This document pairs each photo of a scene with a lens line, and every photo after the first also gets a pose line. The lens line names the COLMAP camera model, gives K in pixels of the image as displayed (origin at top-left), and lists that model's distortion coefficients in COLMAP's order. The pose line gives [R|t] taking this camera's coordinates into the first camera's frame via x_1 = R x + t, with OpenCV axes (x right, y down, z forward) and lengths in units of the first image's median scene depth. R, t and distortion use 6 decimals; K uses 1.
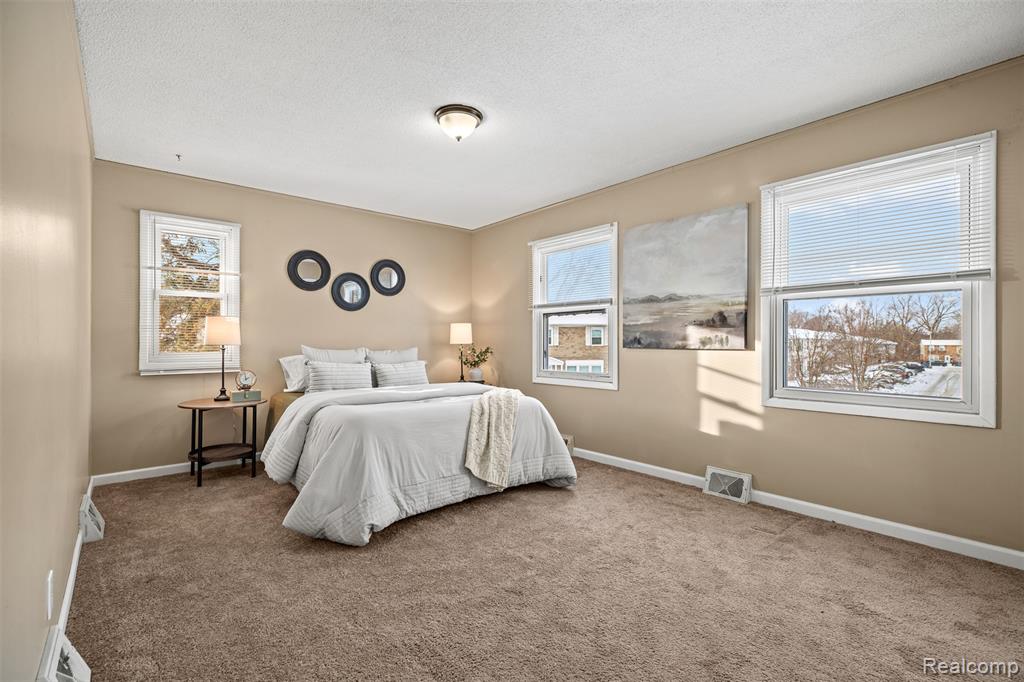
lens RADIAL K [[463.1, 0, 510.3], [0, 463.1, 338.2], [0, 0, 1]] dist [0.013631, -0.000233]
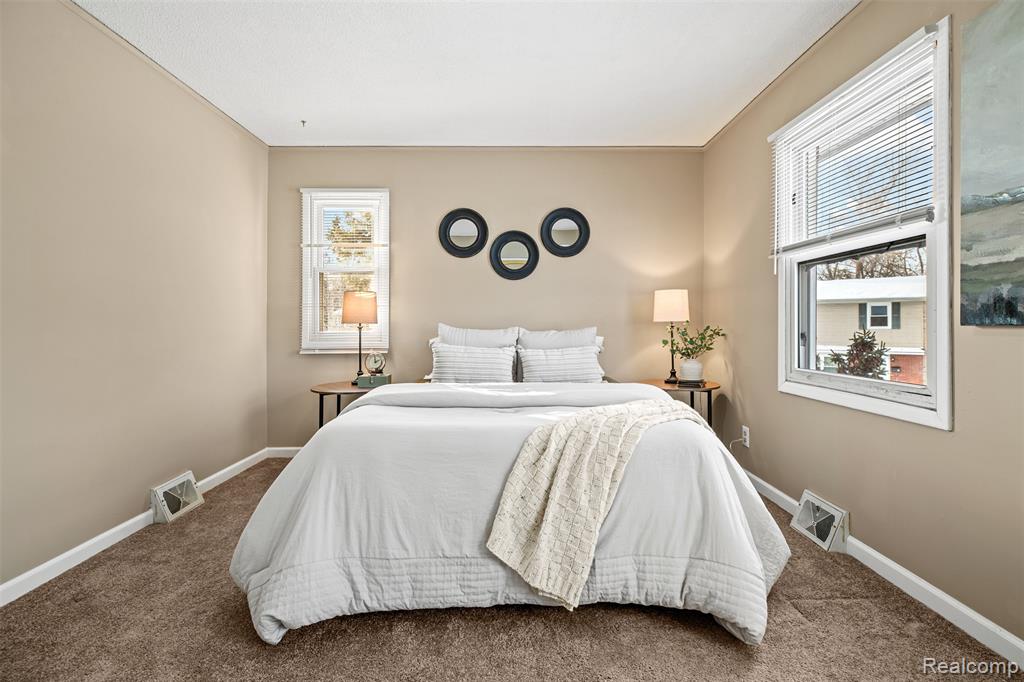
lens RADIAL K [[492.0, 0, 516.8], [0, 492.0, 322.9], [0, 0, 1]] dist [0.003475, 0.001391]
pose [[0.776357, -0.005750, -0.630268, 0.217953], [0.008777, 0.999960, 0.001689, 0.014757], [0.630233, -0.006843, 0.776376, 0.441884]]
